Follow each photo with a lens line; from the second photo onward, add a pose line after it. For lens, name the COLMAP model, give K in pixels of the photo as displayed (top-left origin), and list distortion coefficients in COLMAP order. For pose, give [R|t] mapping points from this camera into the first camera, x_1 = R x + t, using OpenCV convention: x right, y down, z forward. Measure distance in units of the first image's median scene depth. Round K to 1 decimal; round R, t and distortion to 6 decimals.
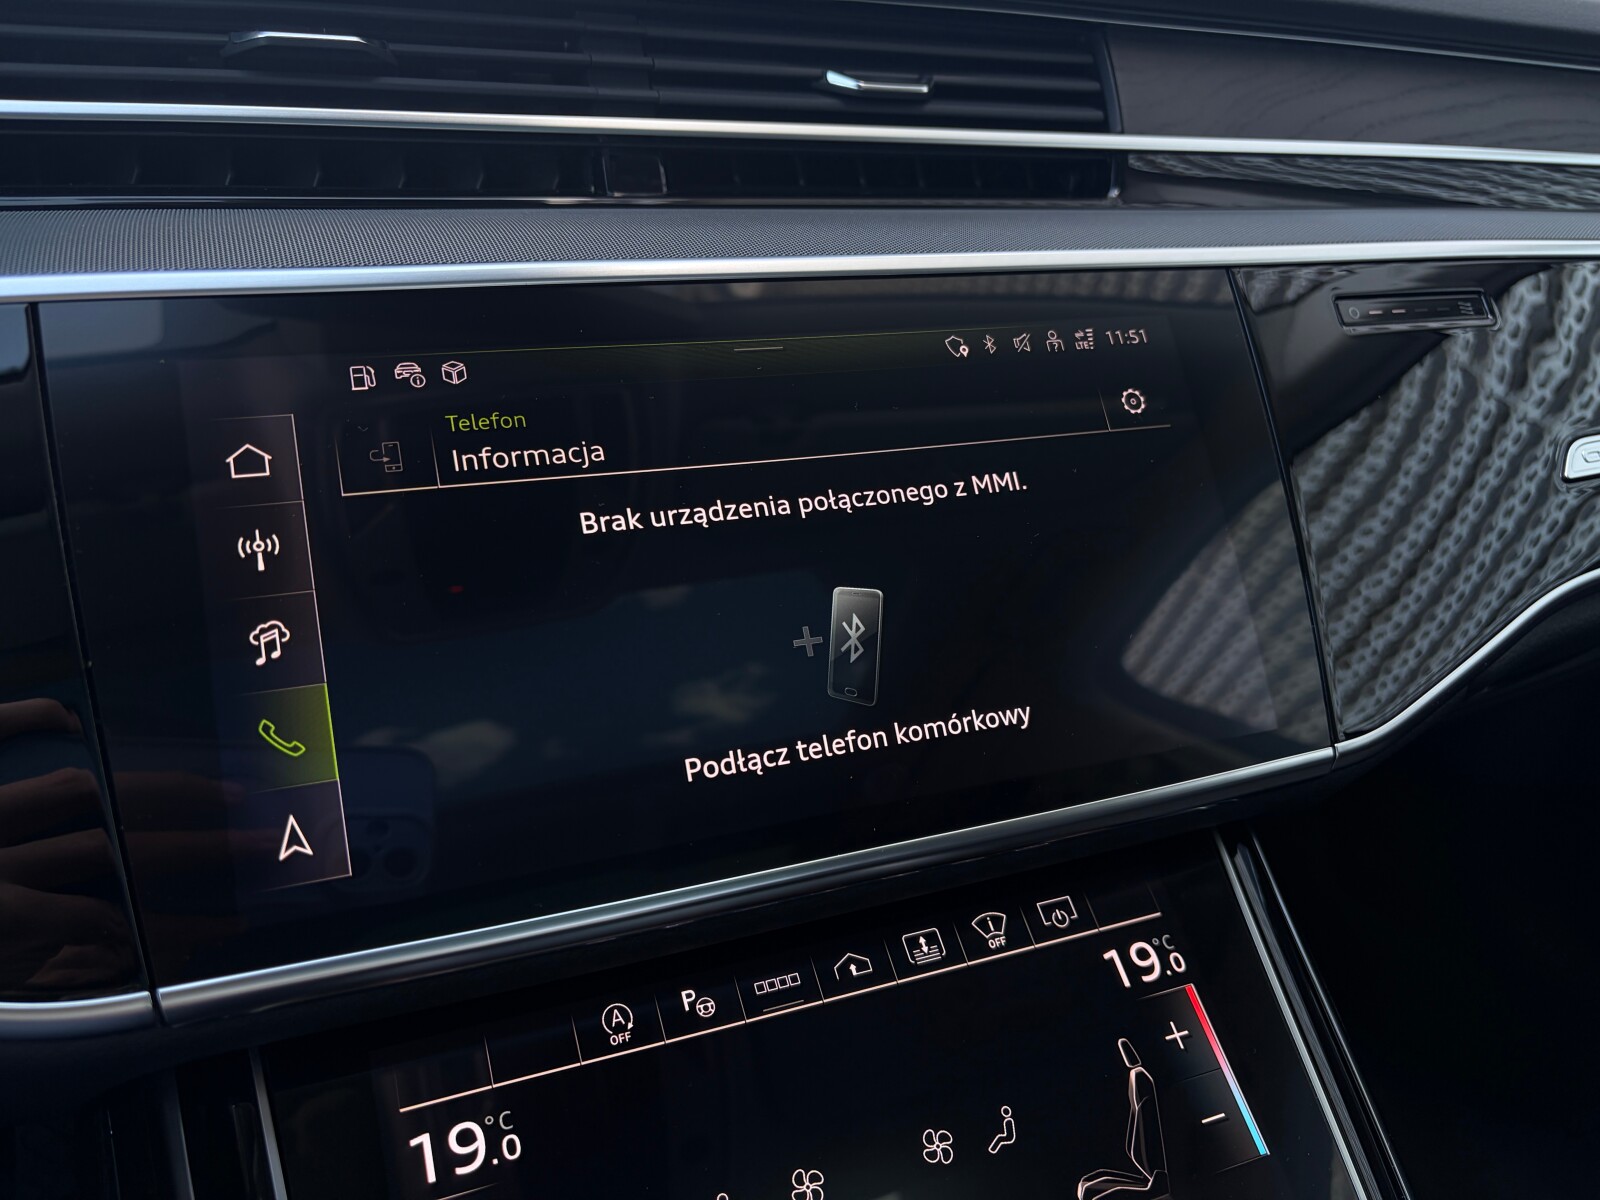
lens RADIAL K [[1257.4, 0, 800.9], [0, 1257.4, 600.9], [0, 0, 1]] dist [-0.006632, 0.010768]
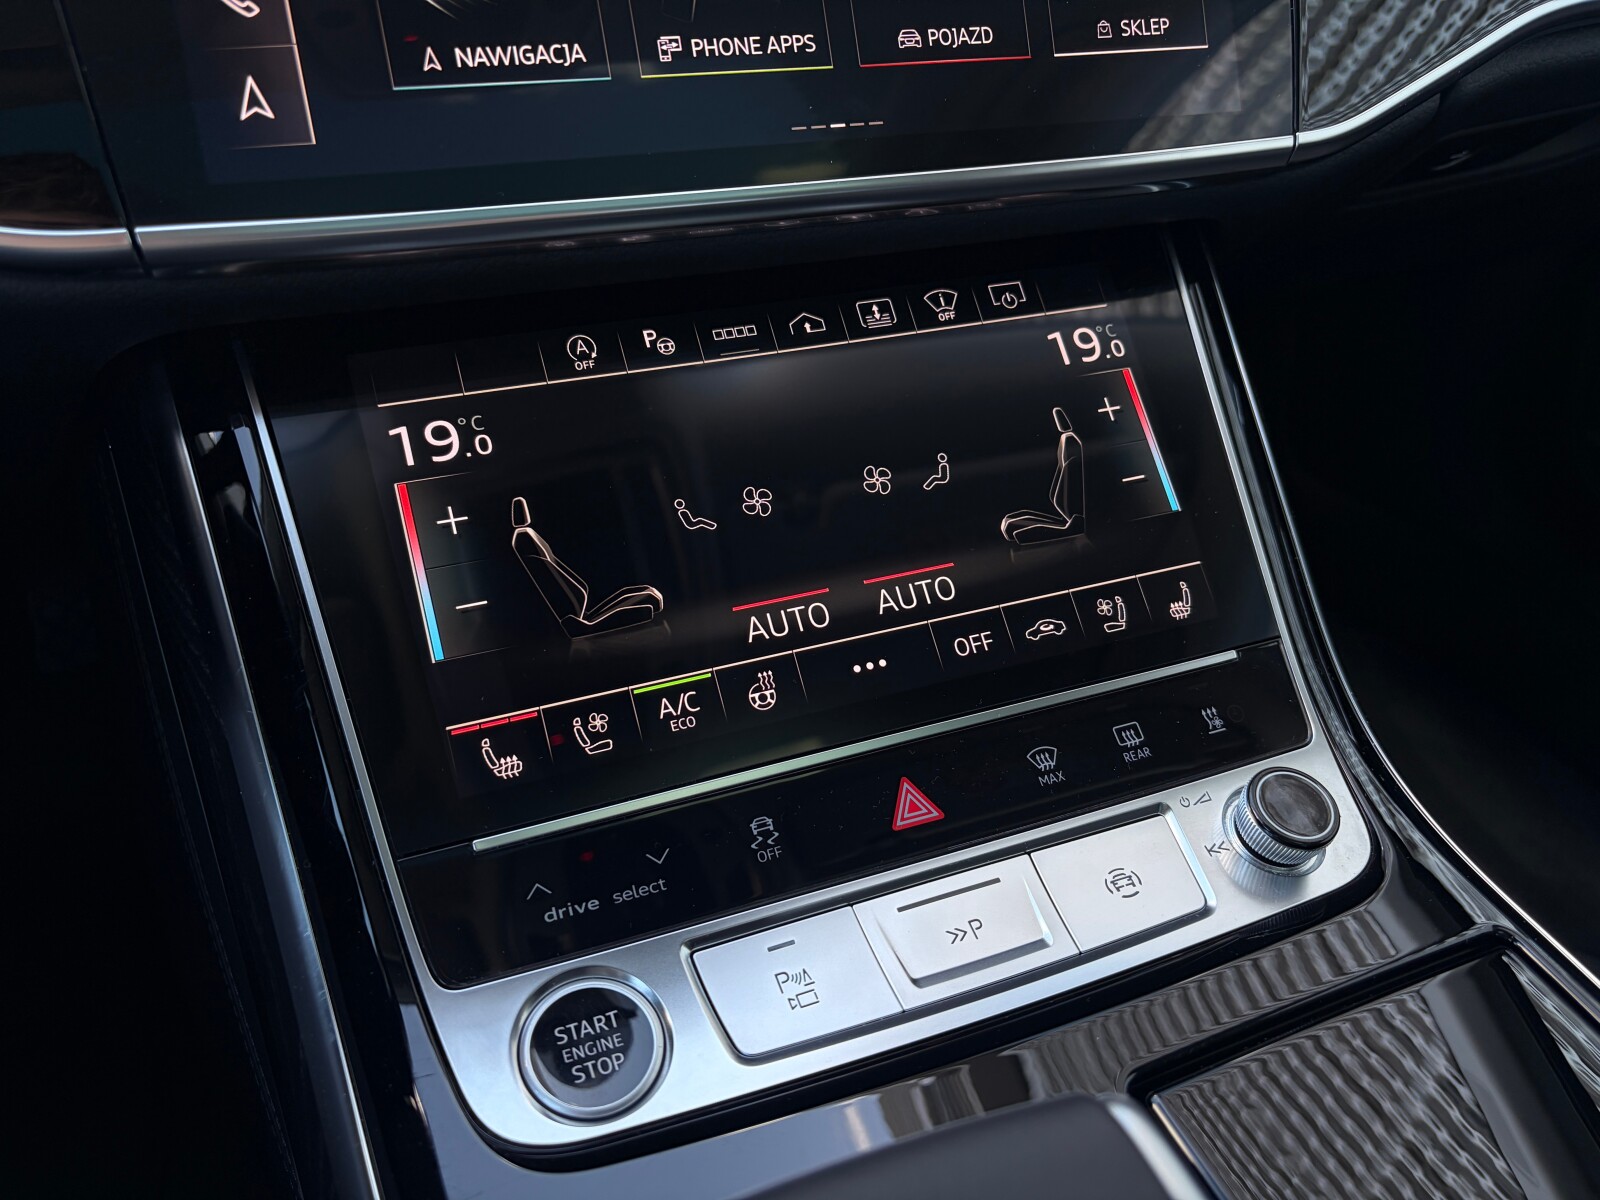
lens RADIAL K [[1227.9, 0, 798.7], [0, 1227.9, 590.6], [0, 0, 1]] dist [0.069659, -0.169172]
pose [[0.999409, 0.032887, 0.010032, 0.030423], [-0.034379, 0.960092, 0.277562, 0.213824], [-0.000503, -0.277743, 0.960655, -0.051927]]
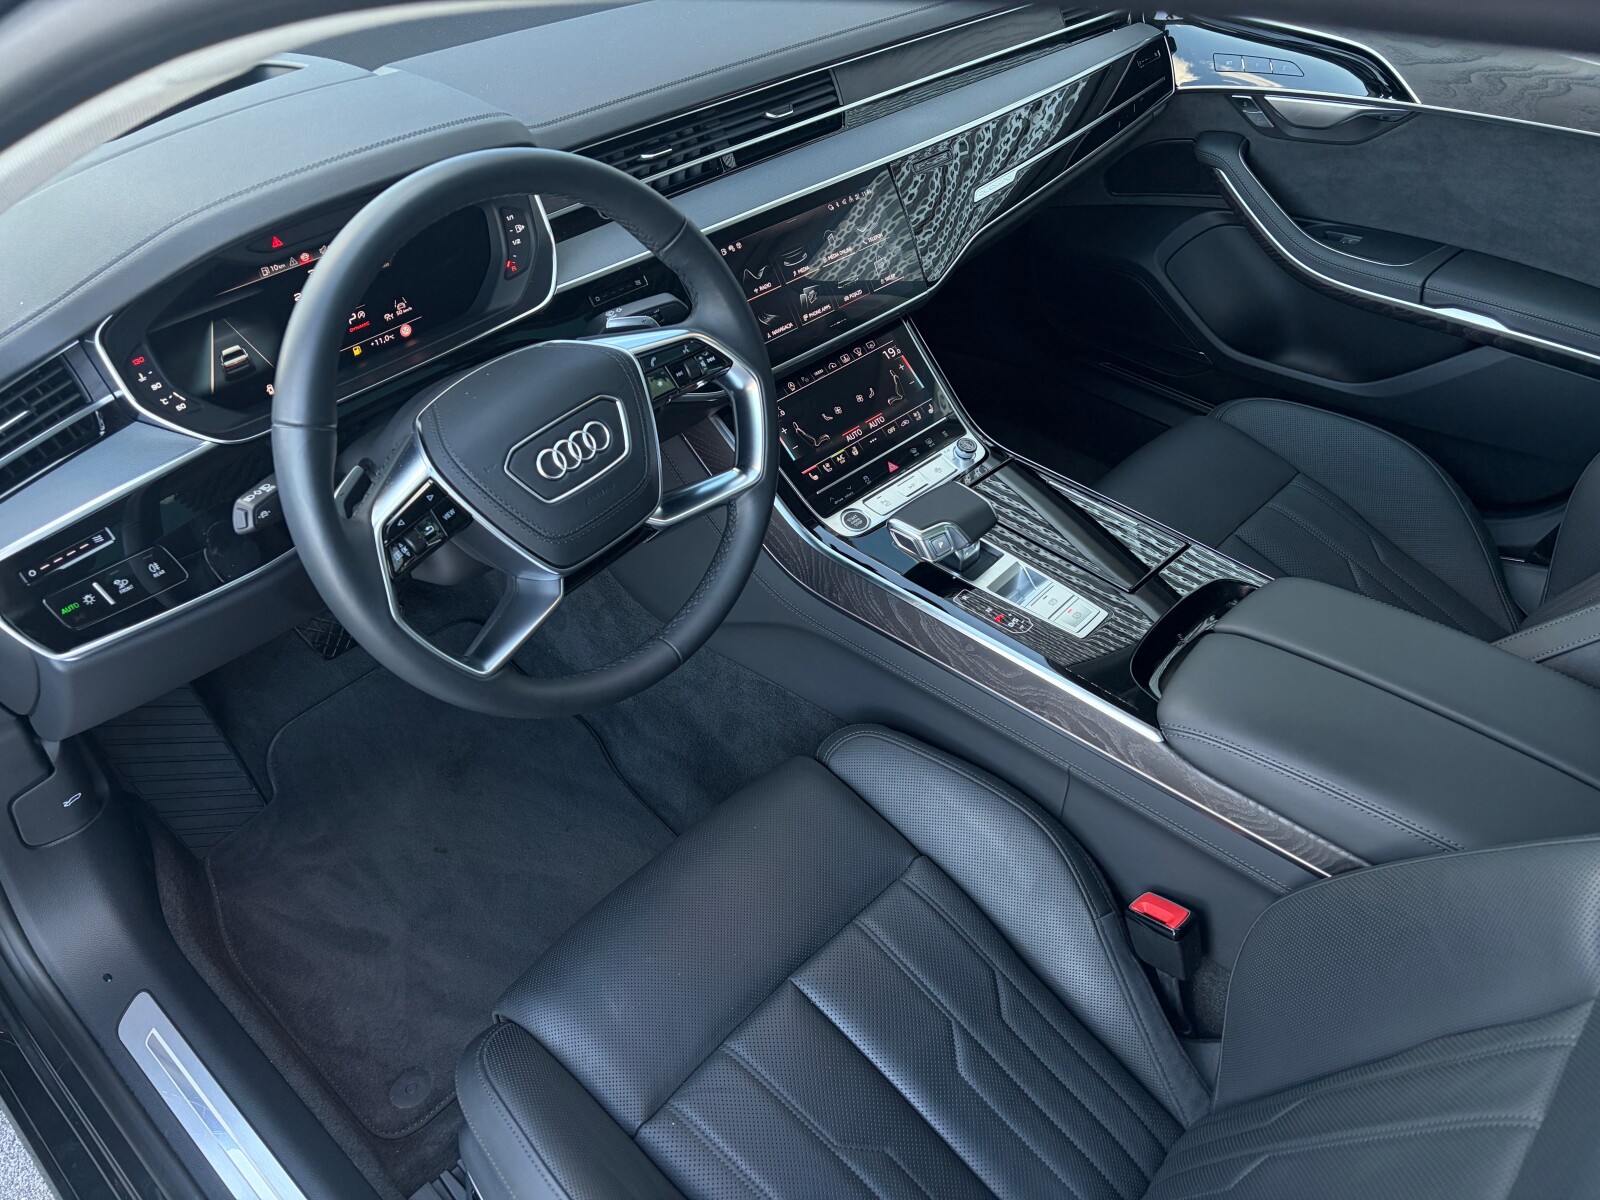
lens RADIAL K [[1200.4, 0, 784.6], [0, 1200.4, 607.5], [0, 0, 1]] dist [0.024921, -0.029811]
pose [[0.932801, -0.259232, 0.250362, -1.325162], [0.153418, 0.914235, 0.375017, -0.508351], [-0.326106, -0.311406, 0.892570, -2.812996]]
